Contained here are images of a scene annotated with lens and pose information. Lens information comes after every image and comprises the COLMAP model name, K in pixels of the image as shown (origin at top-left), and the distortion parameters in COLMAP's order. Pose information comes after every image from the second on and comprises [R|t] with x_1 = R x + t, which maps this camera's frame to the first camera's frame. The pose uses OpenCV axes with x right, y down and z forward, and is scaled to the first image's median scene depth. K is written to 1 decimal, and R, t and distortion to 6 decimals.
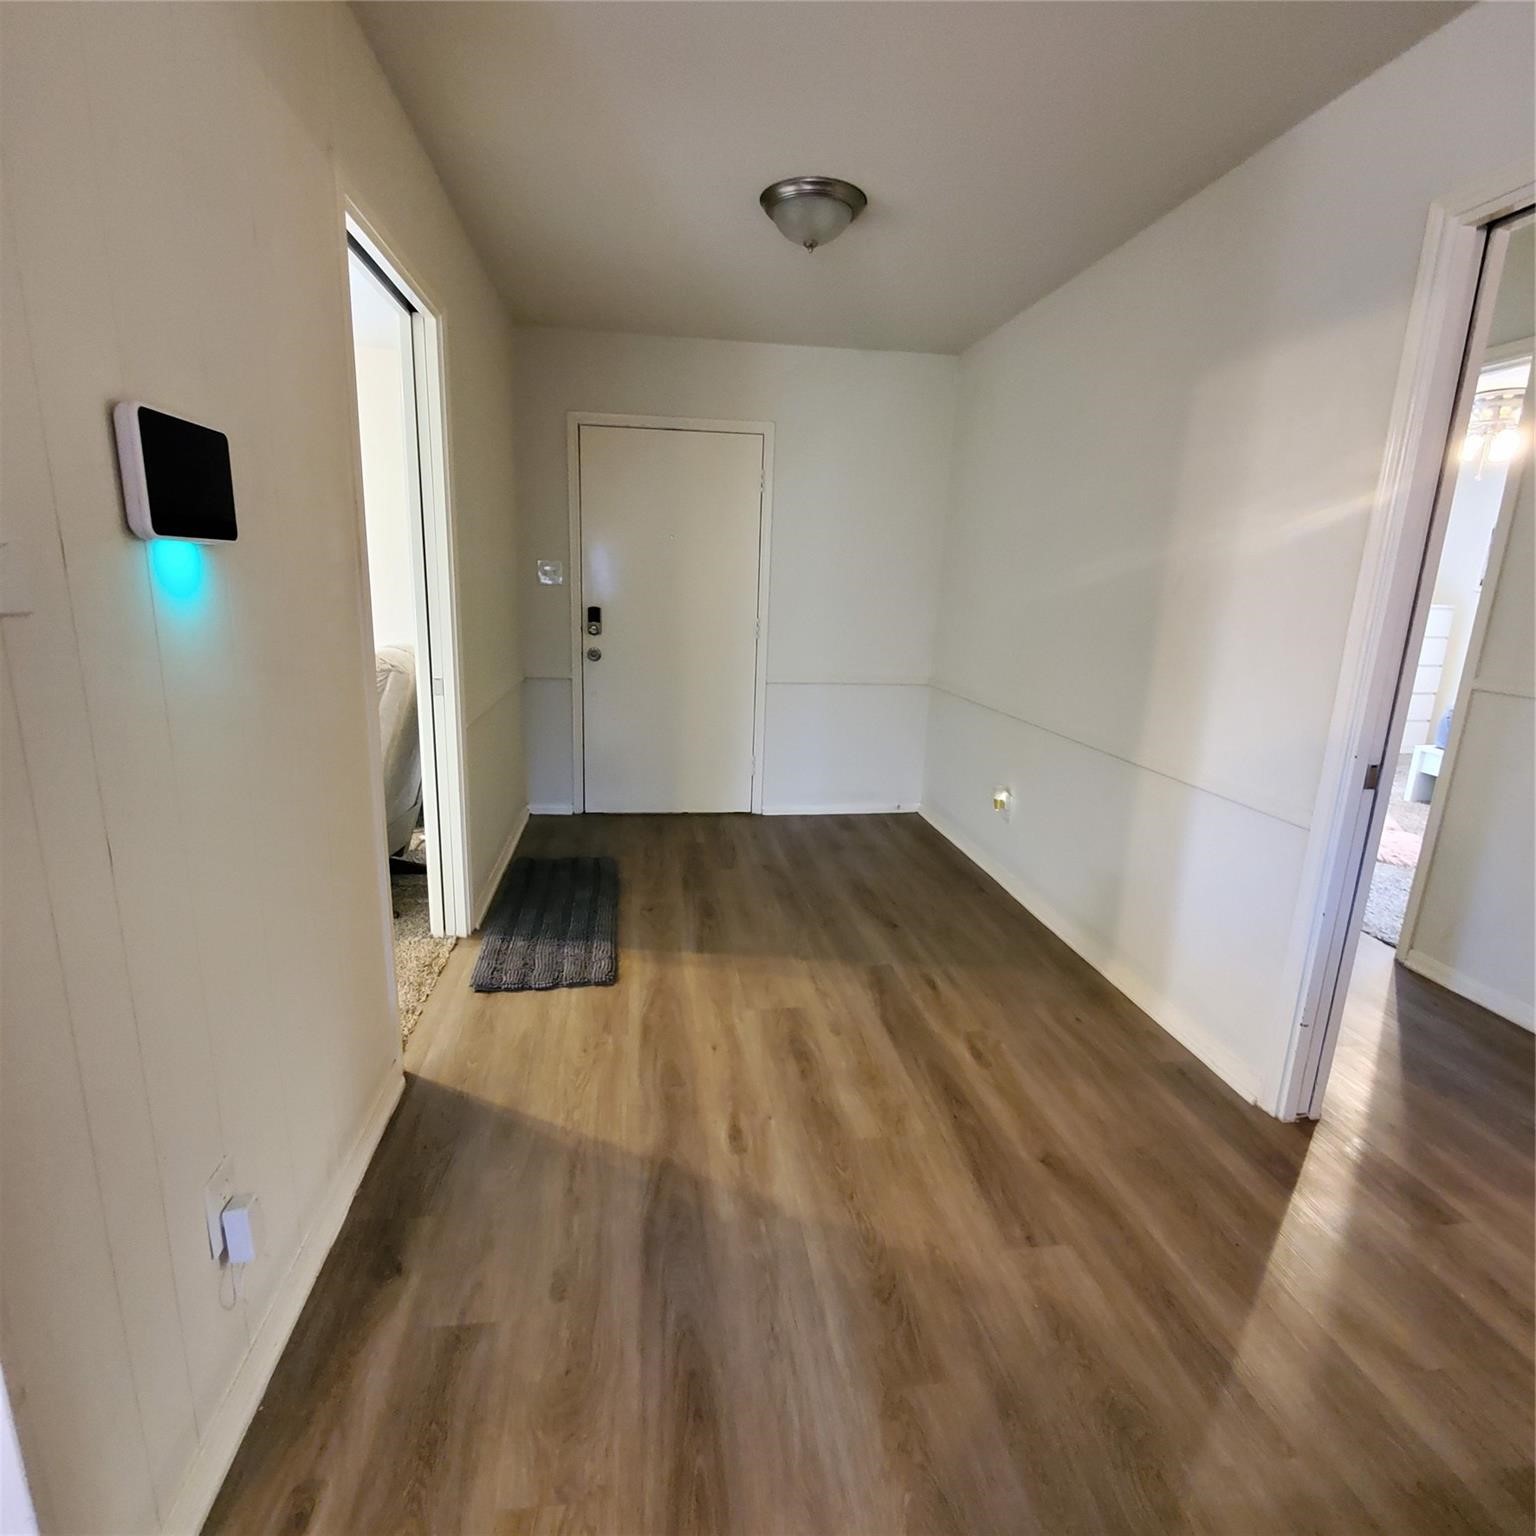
lens RADIAL K [[813.8, 0, 753.1], [0, 813.8, 765.6], [0, 0, 1]] dist [-0.005701, -0.001025]
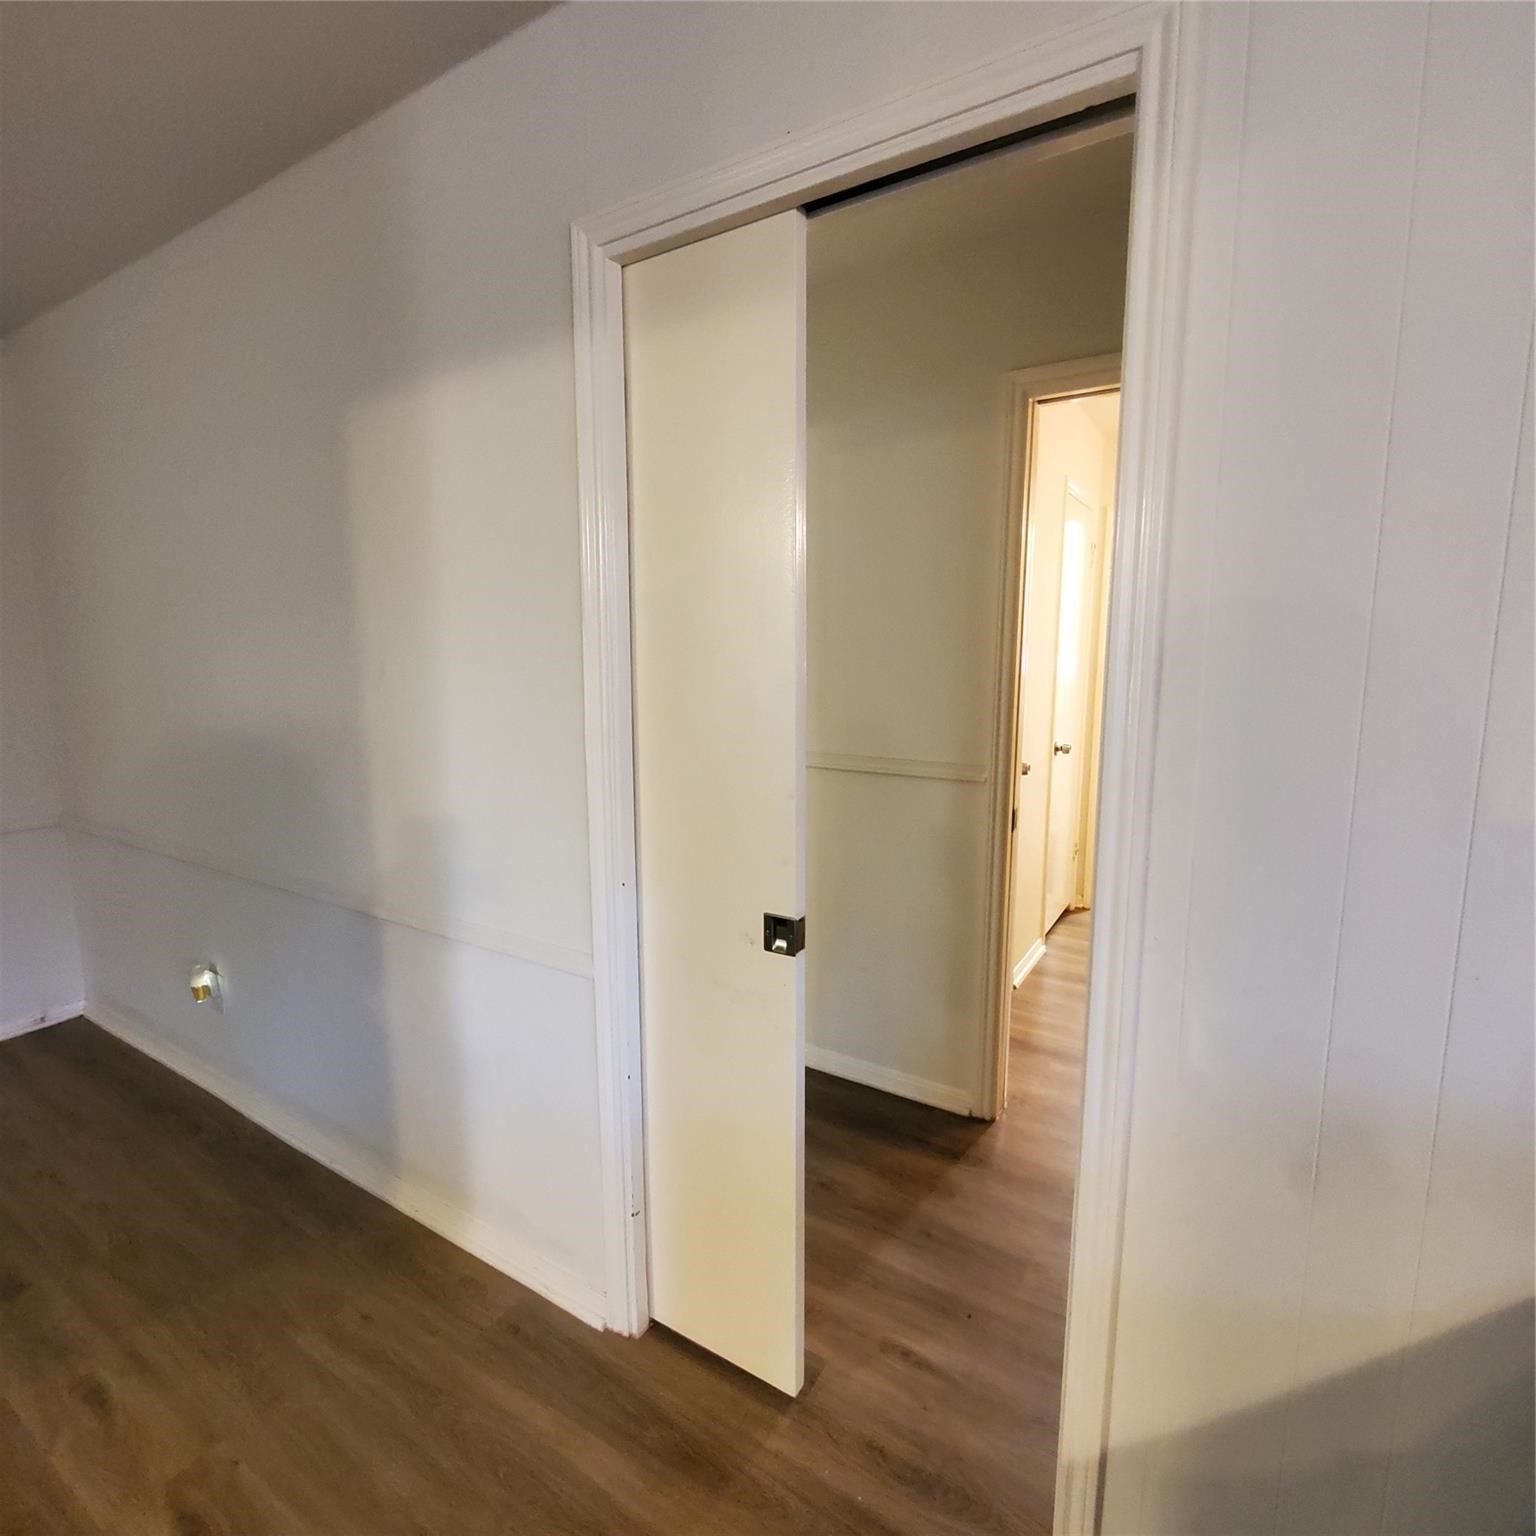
lens RADIAL K [[813.8, 0, 762.4], [0, 813.8, 775.5], [0, 0, 1]] dist [-0.005701, -0.001025]
pose [[0.638834, -0.144819, 0.755591, 0.164603], [0.195160, 0.980503, 0.022924, -0.081496], [-0.744179, 0.132817, 0.654642, 0.246758]]
